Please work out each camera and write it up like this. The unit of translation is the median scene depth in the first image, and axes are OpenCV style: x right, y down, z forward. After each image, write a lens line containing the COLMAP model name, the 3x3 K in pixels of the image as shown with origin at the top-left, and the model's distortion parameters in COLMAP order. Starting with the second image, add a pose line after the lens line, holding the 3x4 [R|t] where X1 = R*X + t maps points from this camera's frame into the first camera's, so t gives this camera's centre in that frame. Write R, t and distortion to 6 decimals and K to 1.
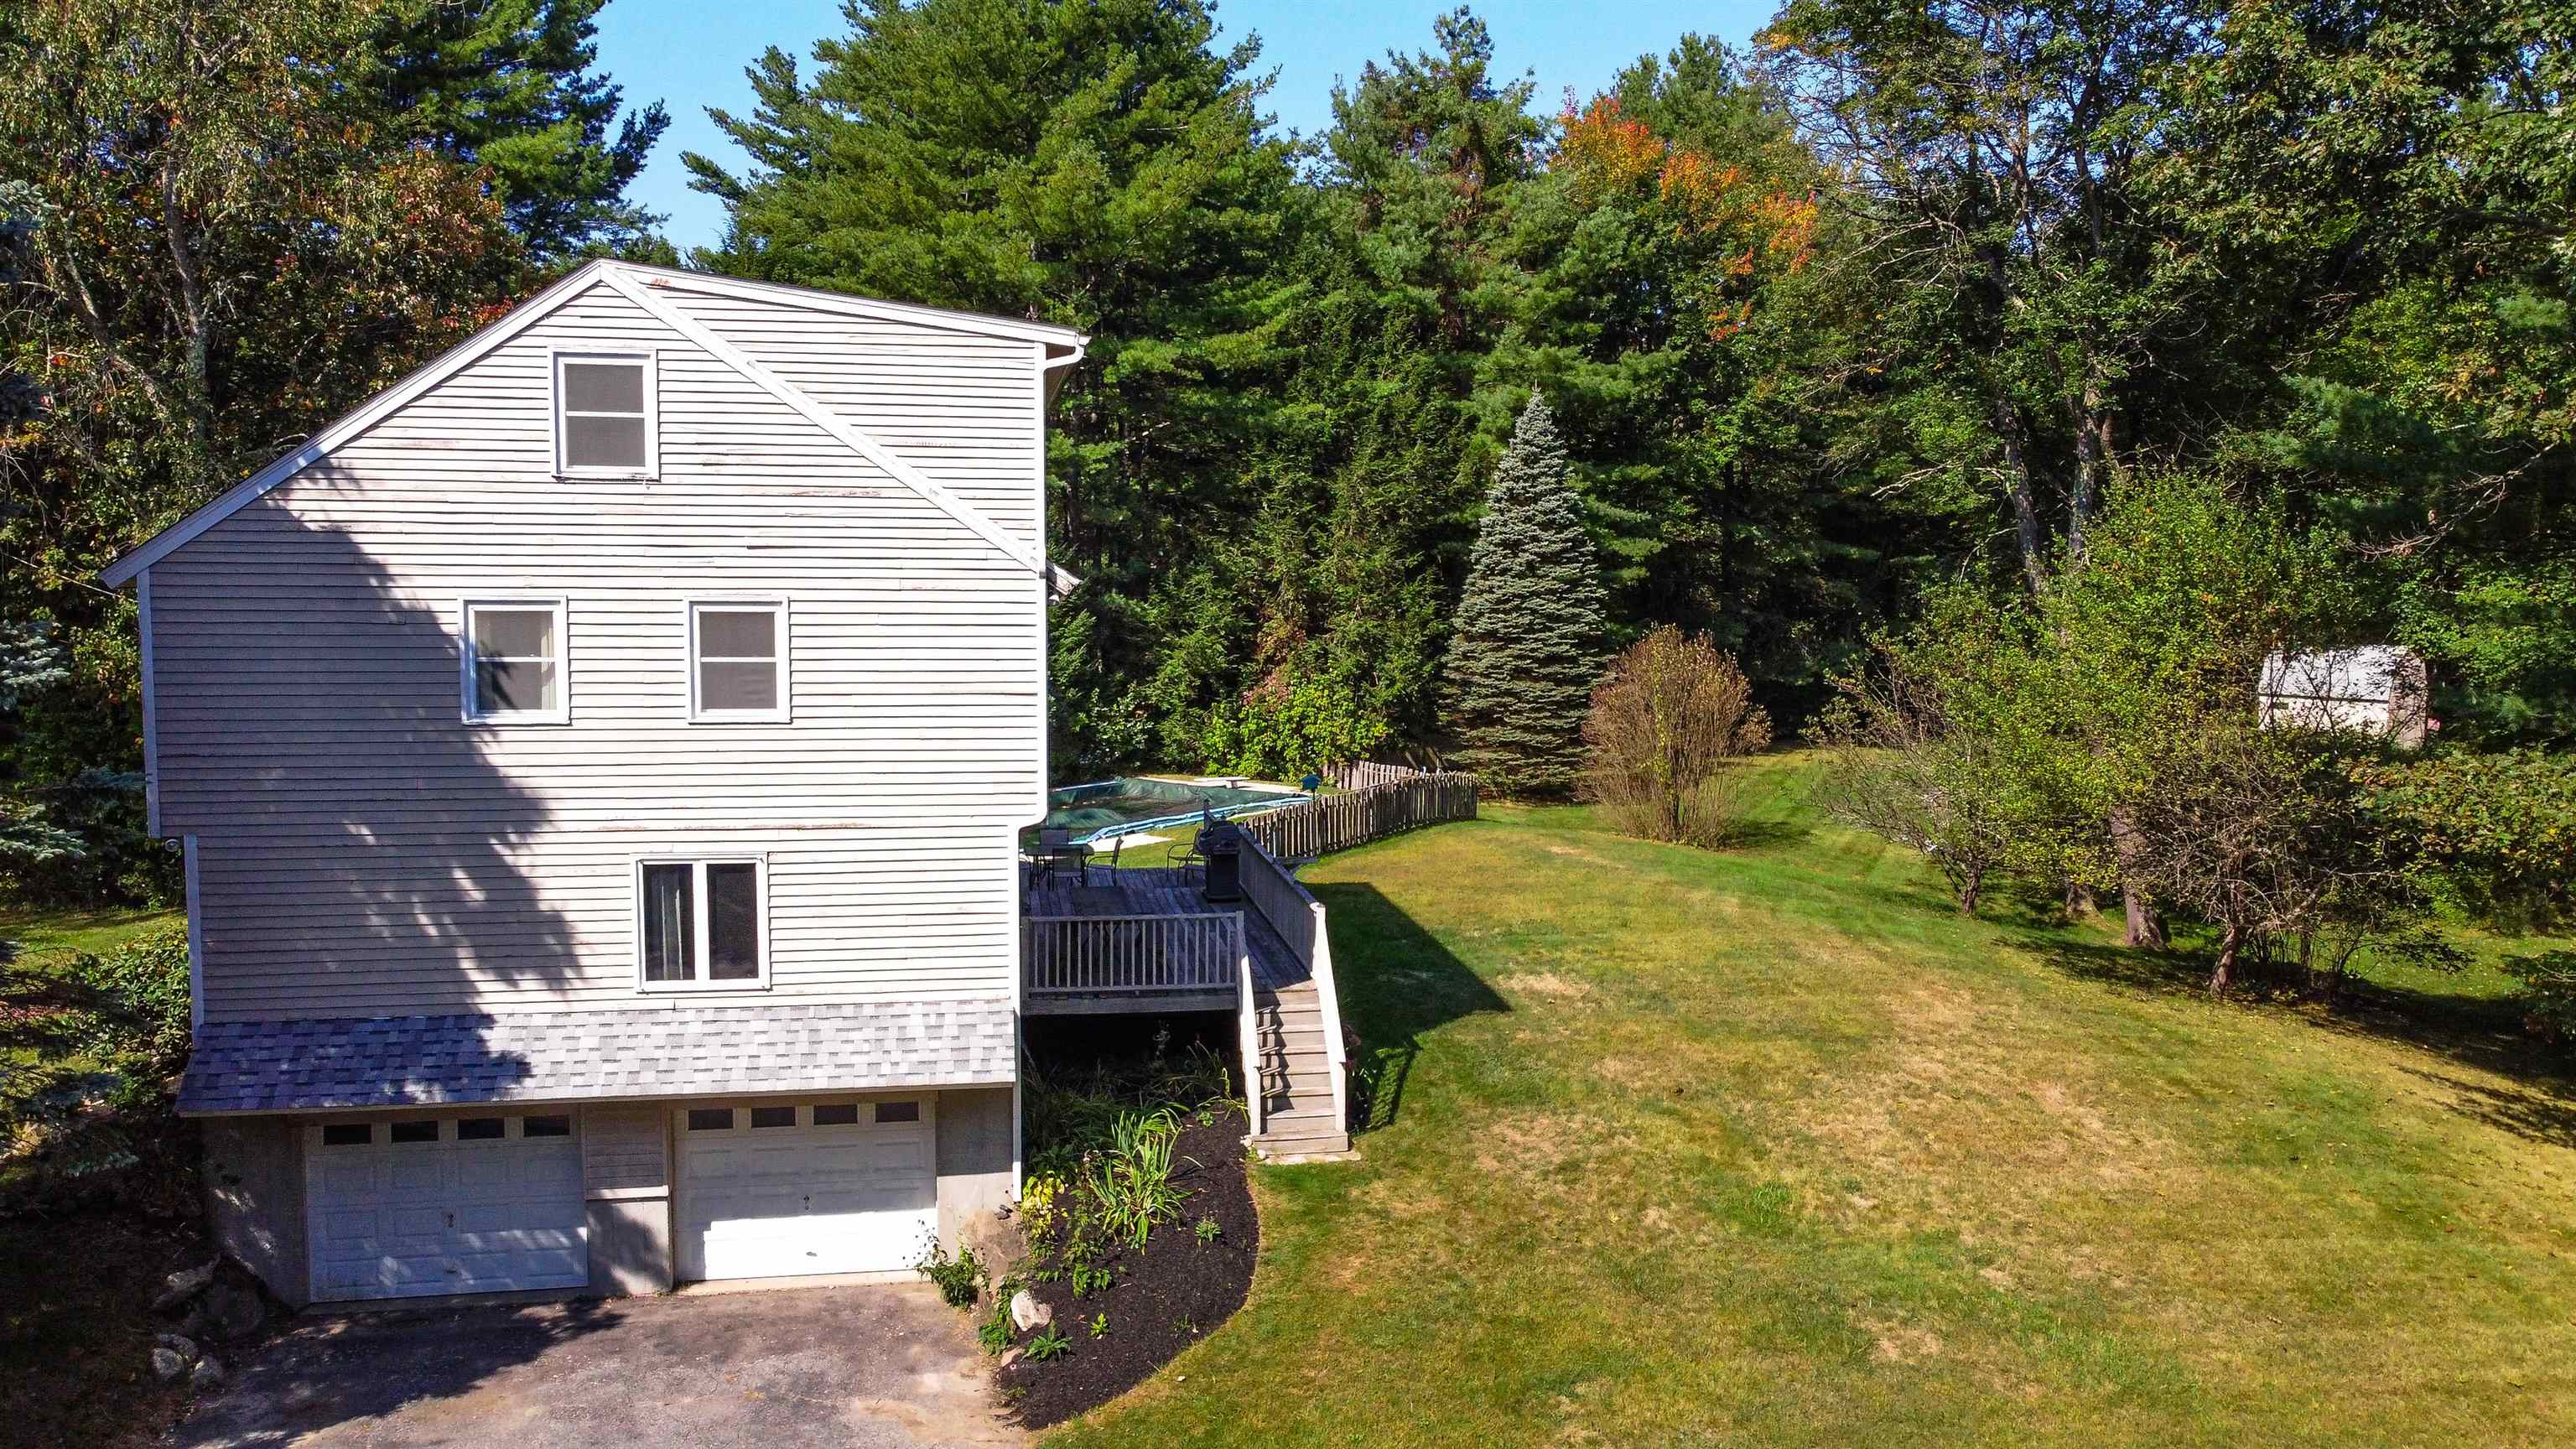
lens RADIAL K [[1955.4, 0, 1294.6], [0, 1955.4, 735.4], [0, 0, 1]] dist [0.005313, 0.030906]
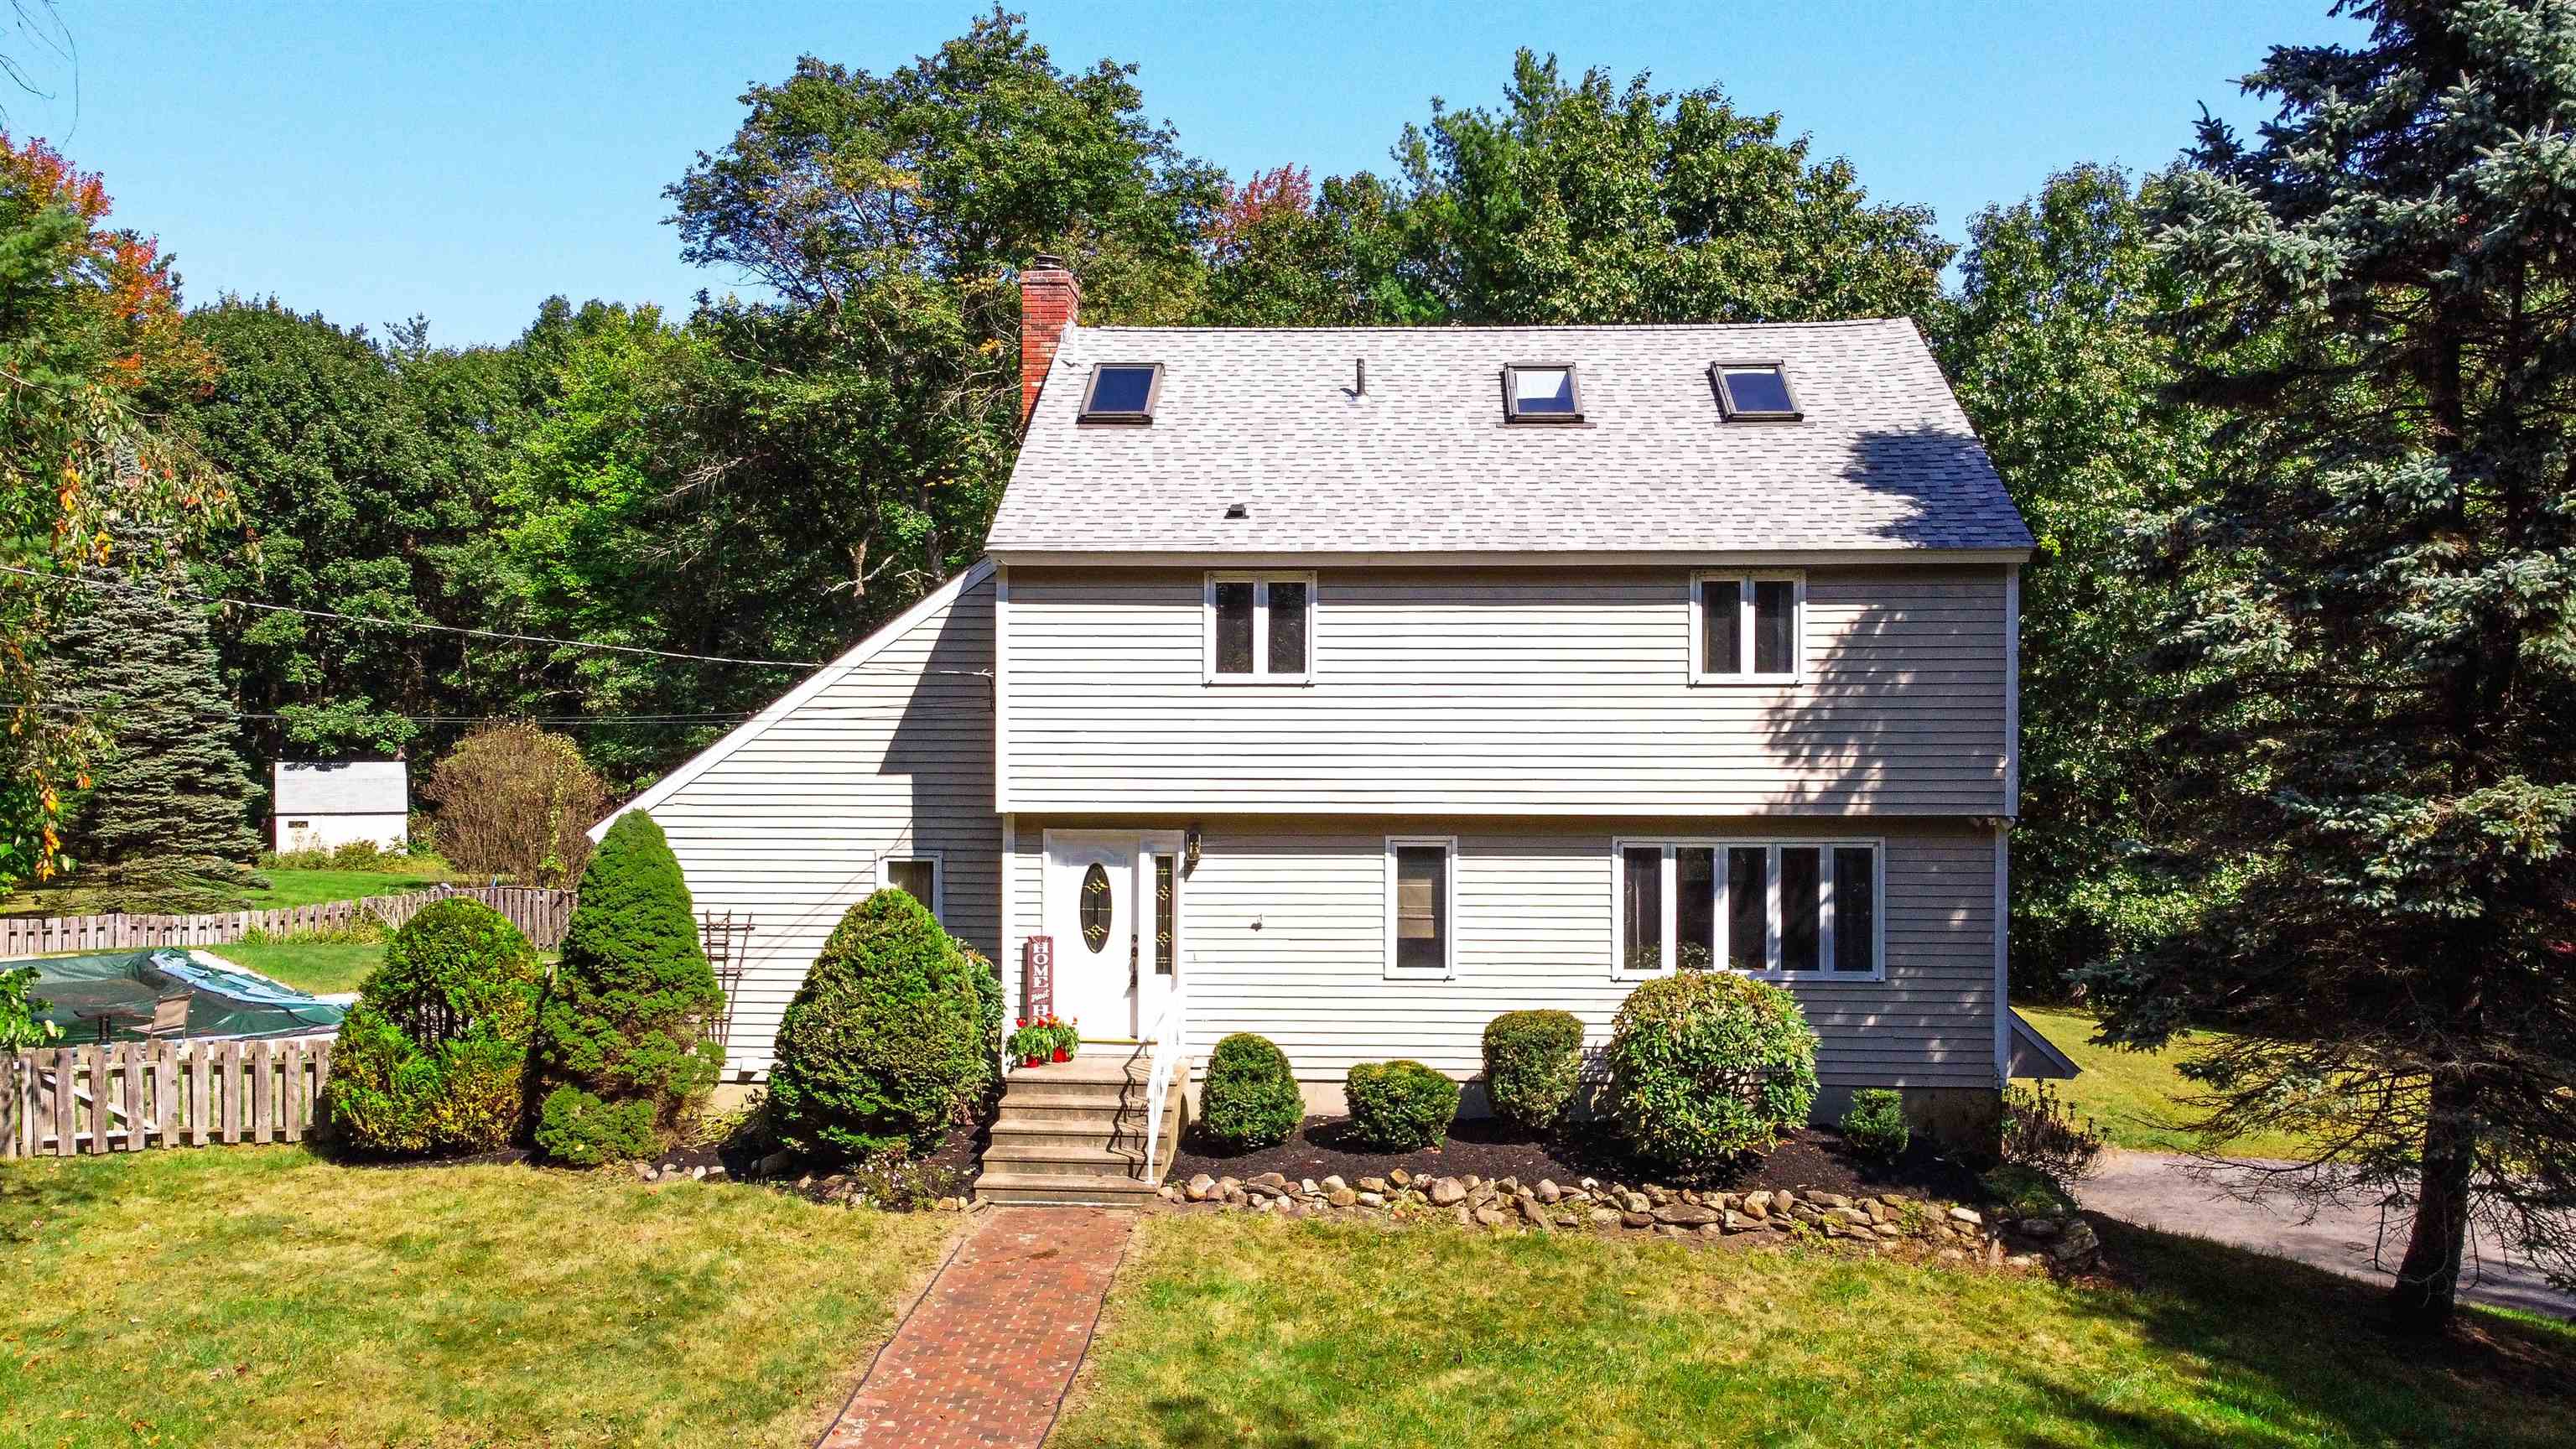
lens RADIAL K [[1955.4, 0, 1294.6], [0, 1955.4, 735.4], [0, 0, 1]] dist [0.005313, 0.030906]
pose [[0.212519, -0.006744, 0.977134, -0.551294], [0.090482, 0.995816, -0.012806, -0.001112], [-0.972959, 0.091135, 0.212240, 0.389841]]
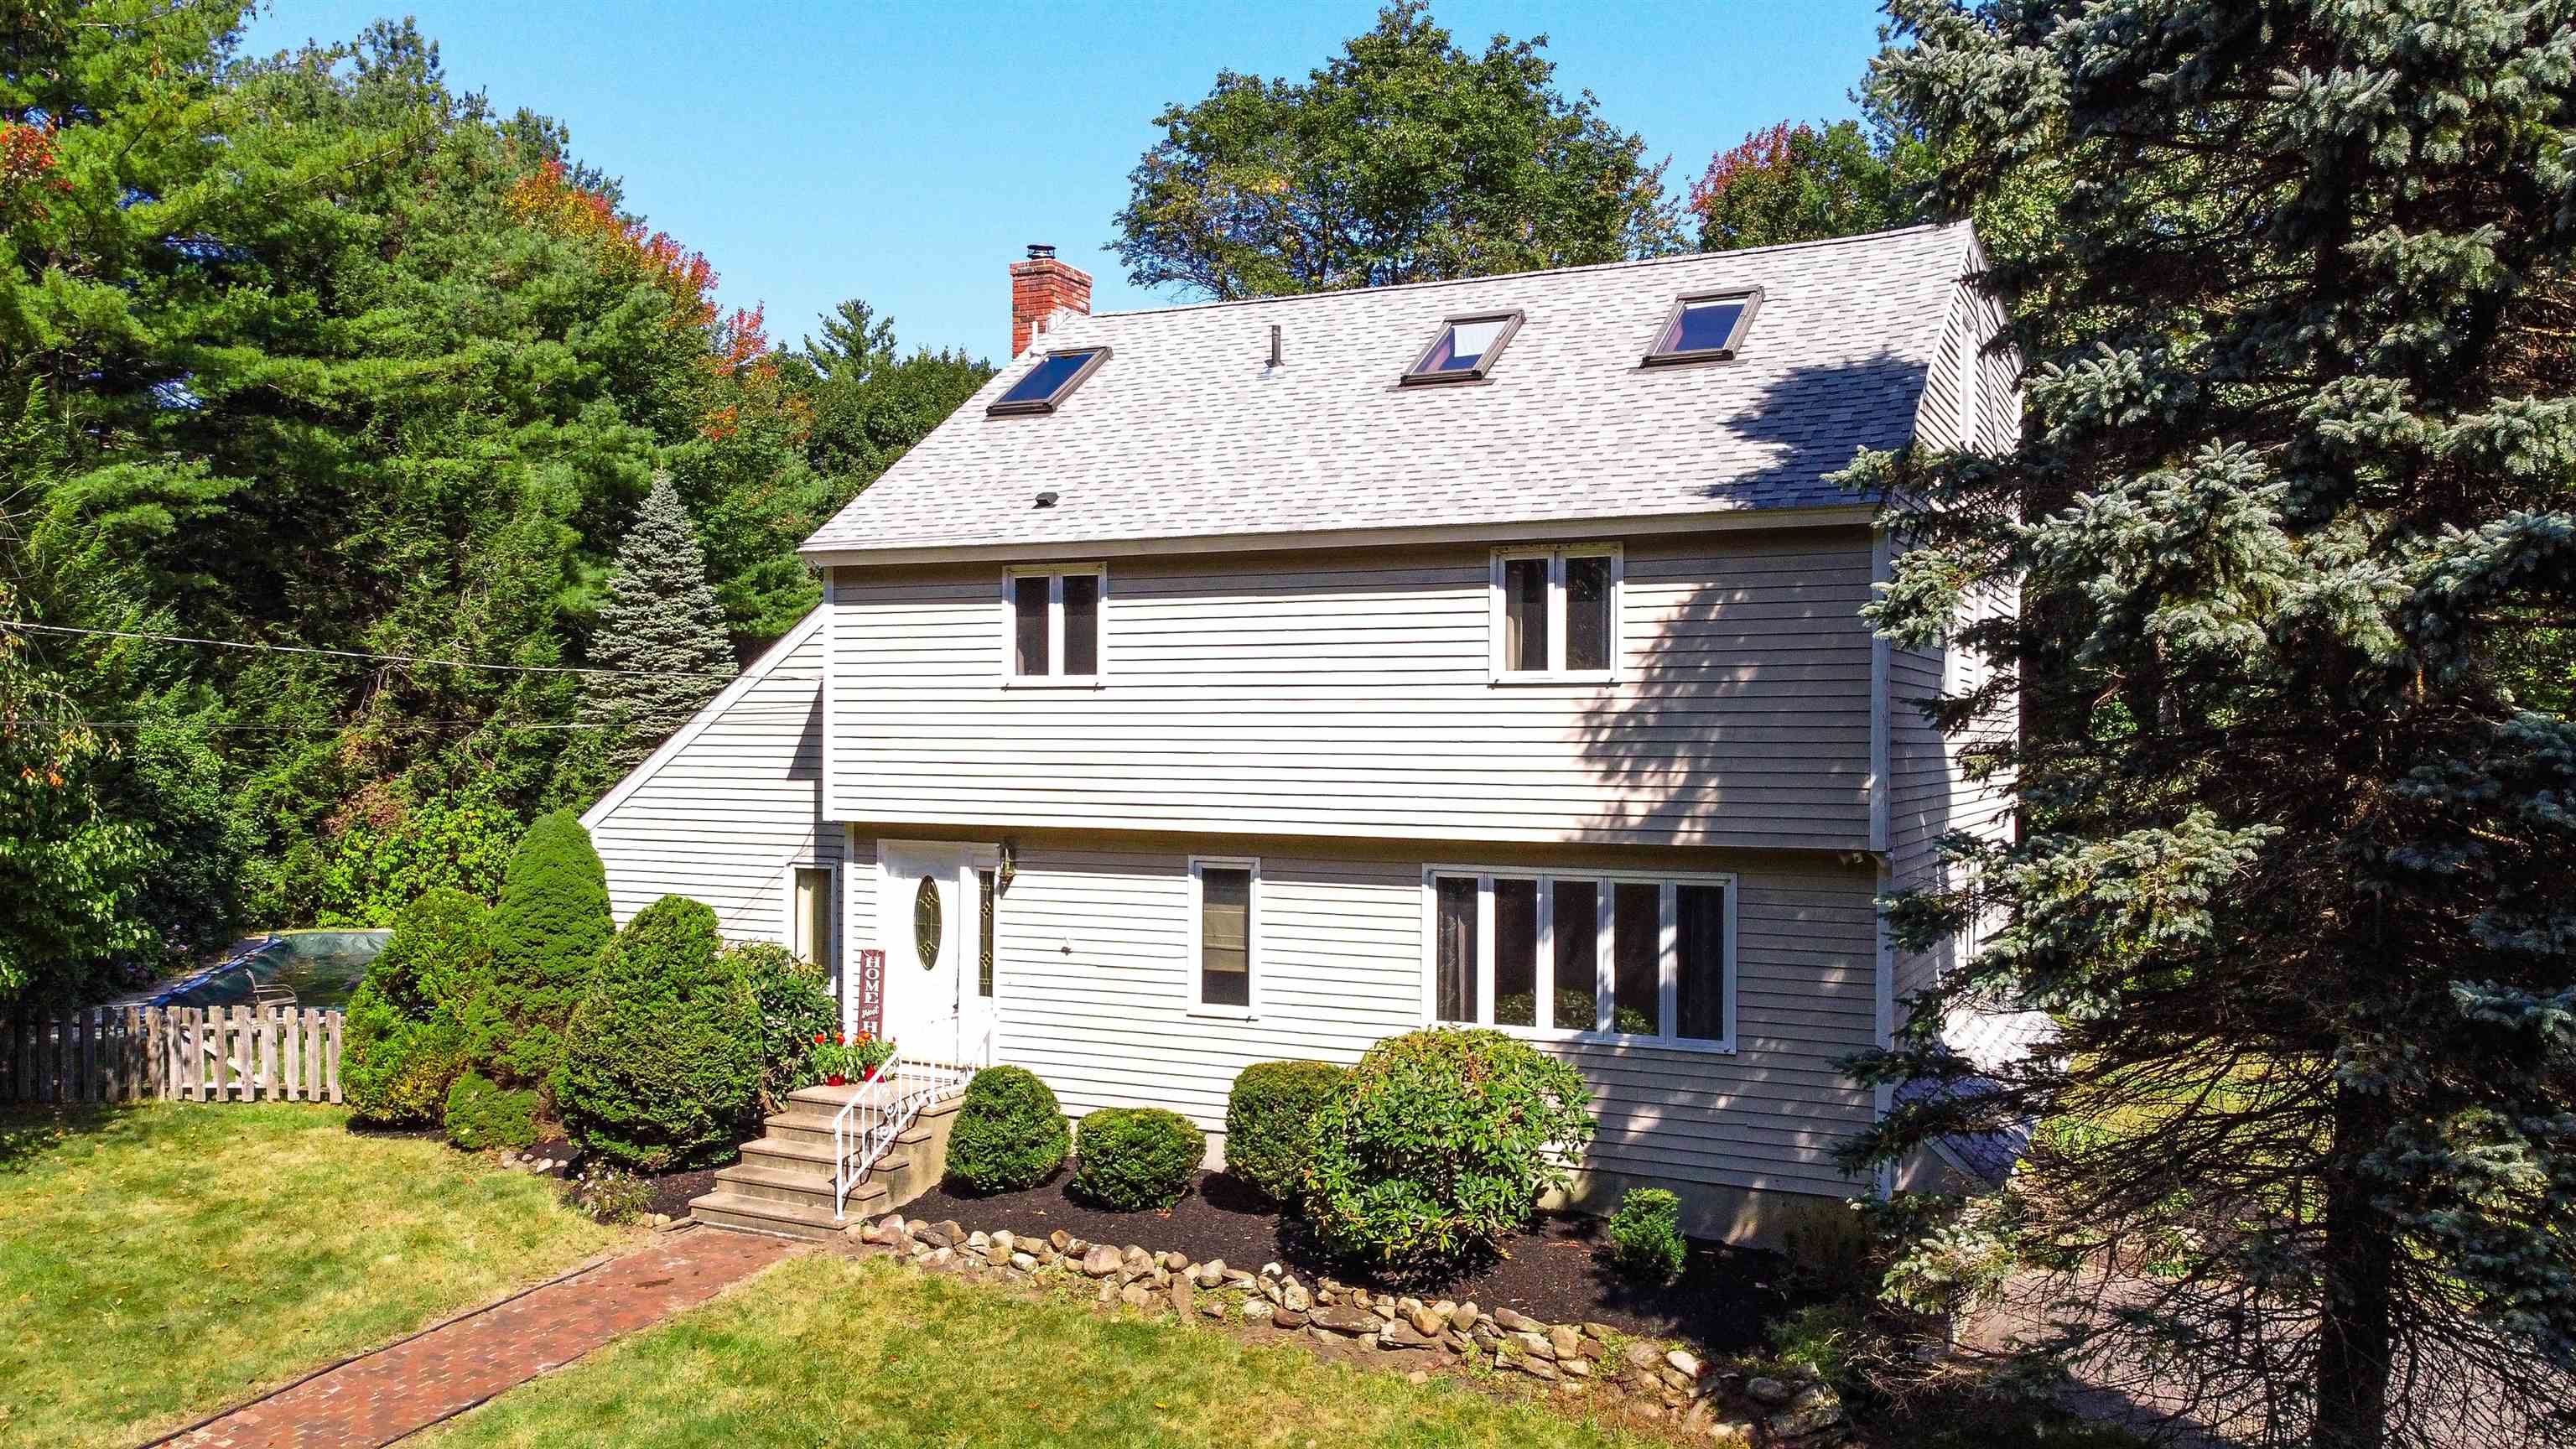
lens RADIAL K [[1955.4, 0, 1294.6], [0, 1955.4, 735.4], [0, 0, 1]] dist [0.005313, 0.030906]
pose [[0.572522, -0.003041, 0.819884, -0.455325], [0.074614, 0.996037, -0.048409, 0.010791], [-0.816487, 0.088890, 0.570480, 0.258656]]
